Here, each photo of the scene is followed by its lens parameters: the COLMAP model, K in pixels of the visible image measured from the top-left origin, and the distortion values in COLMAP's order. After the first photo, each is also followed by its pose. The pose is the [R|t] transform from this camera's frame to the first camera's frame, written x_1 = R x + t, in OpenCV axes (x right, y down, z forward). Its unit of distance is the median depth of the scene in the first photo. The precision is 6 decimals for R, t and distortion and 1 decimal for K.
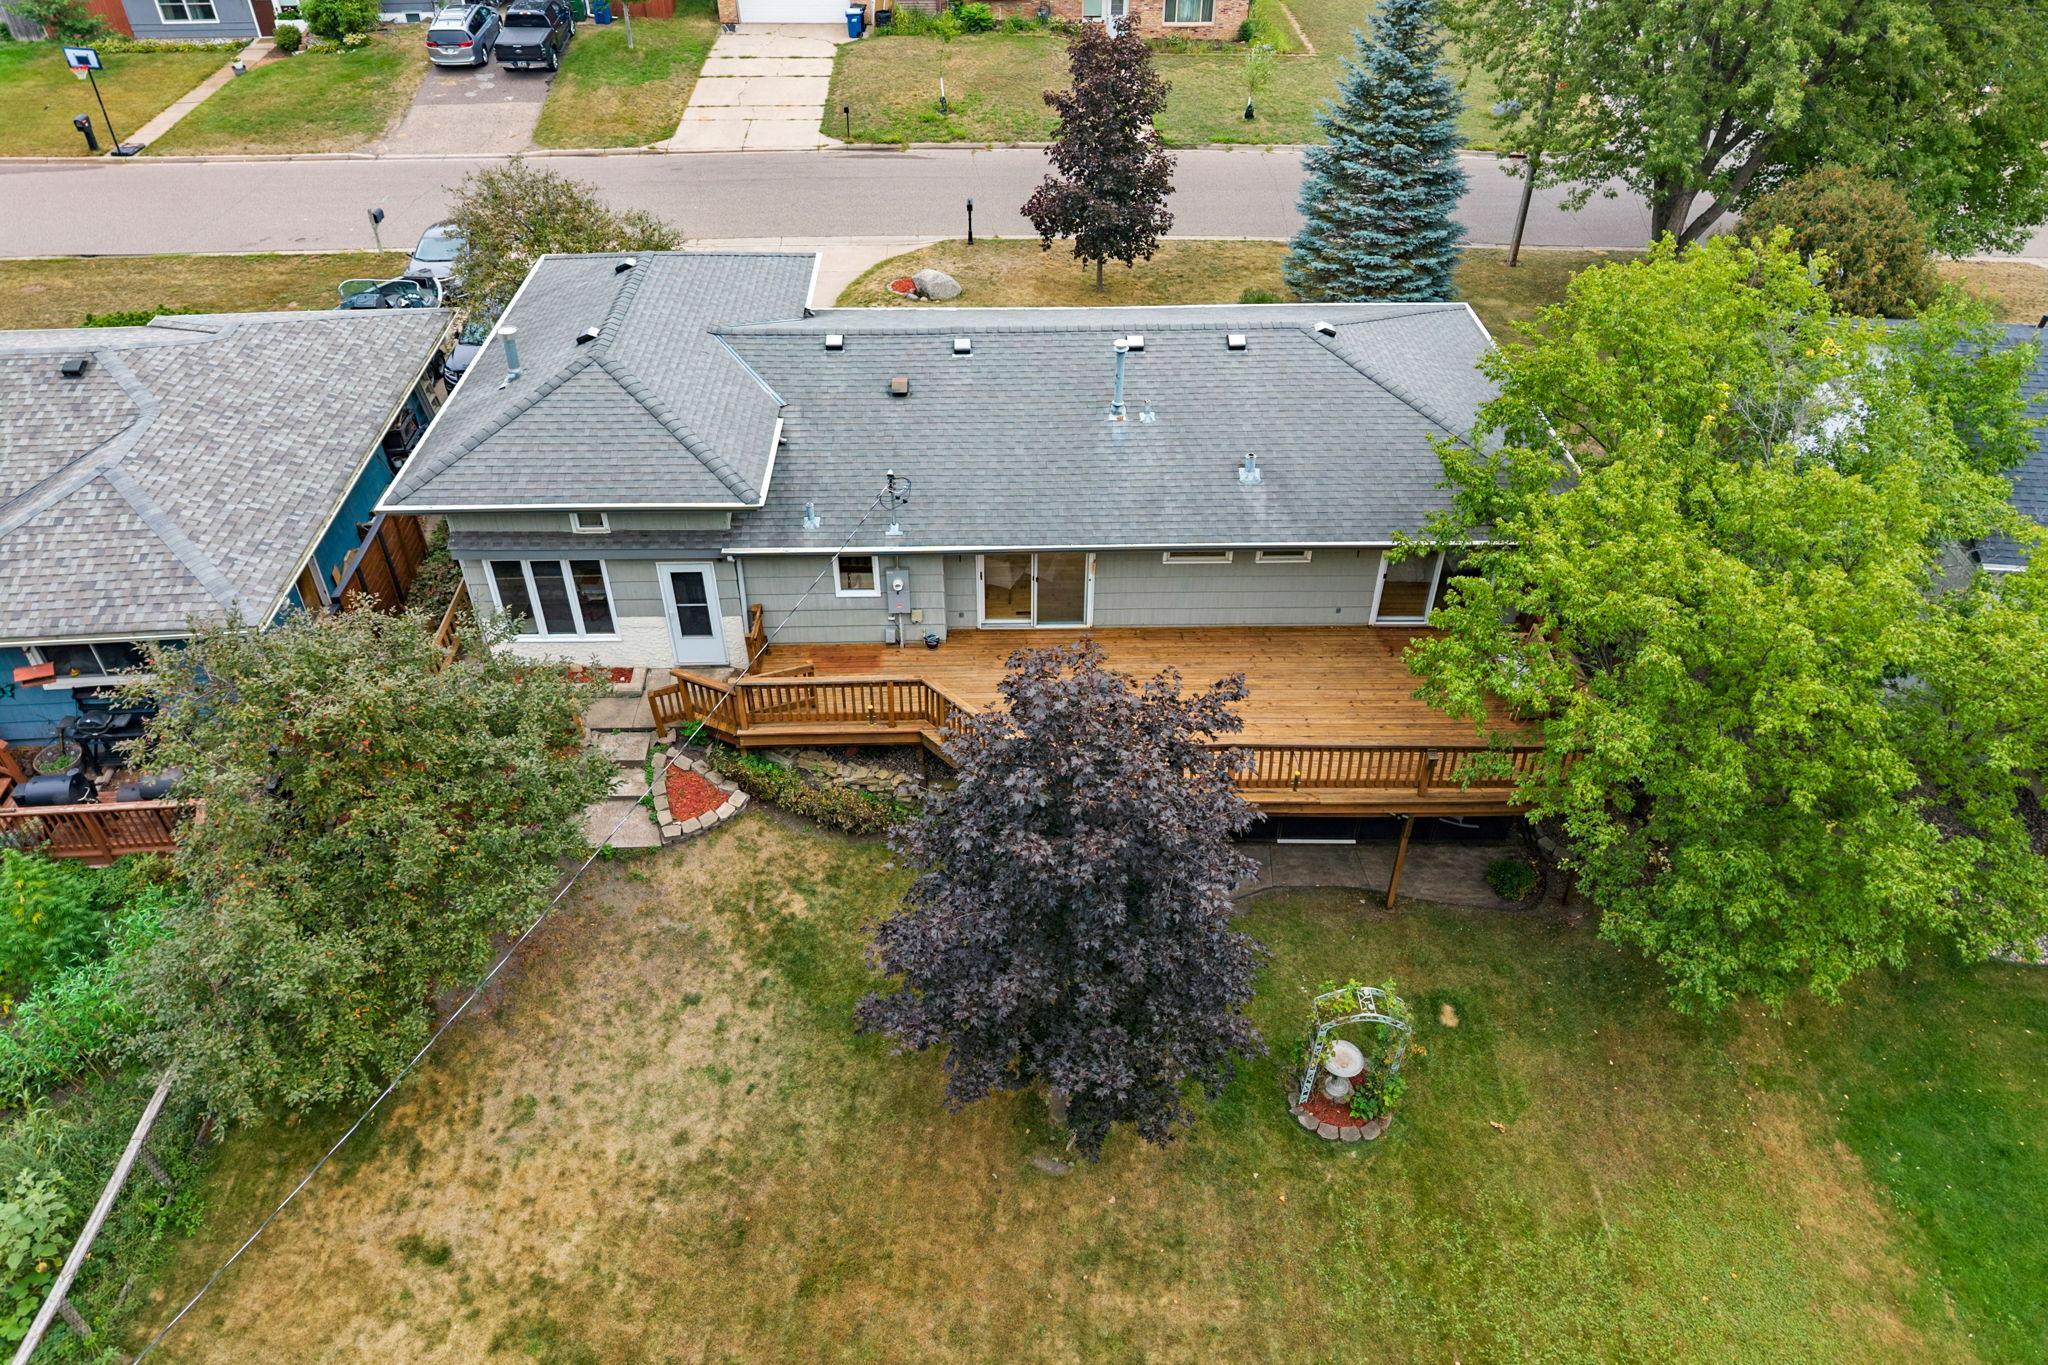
lens RADIAL K [[1310.4, 0, 1024.7], [0, 1310.4, 636.6], [0, 0, 1]] dist [0.039853, -0.036638]
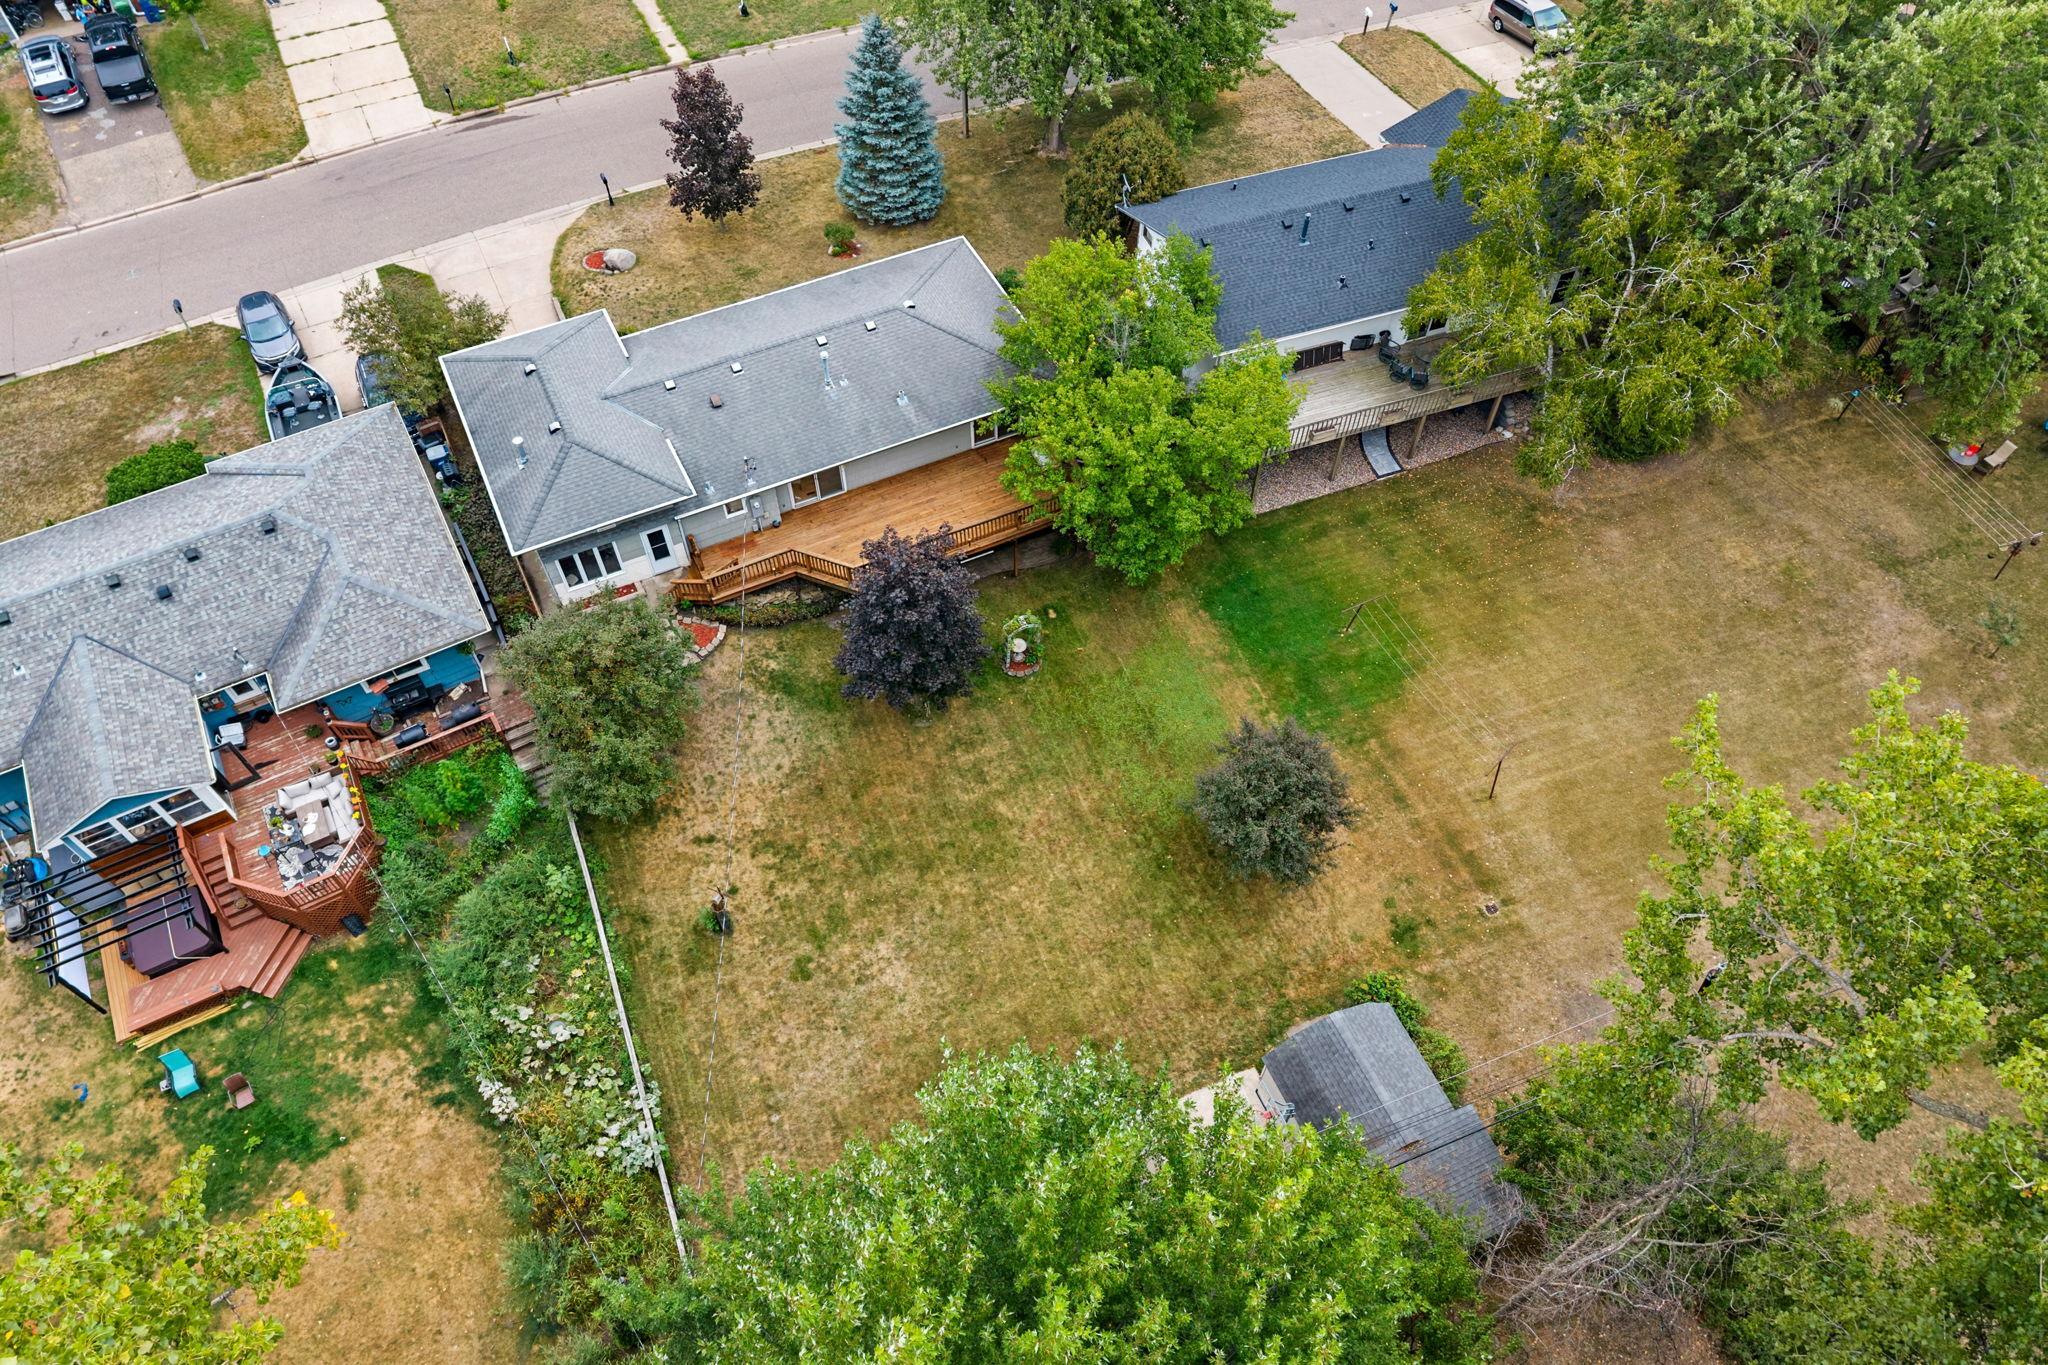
lens RADIAL K [[1509.8, 0, 1024.0], [0, 1509.8, 682.5], [0, 0, 1]] dist [-0.004541, -0.002783]
pose [[0.902720, -0.340641, 0.262793, -0.420147], [0.247328, 0.910690, 0.330867, -0.447157], [-0.352030, -0.233684, 0.906348, -1.288773]]
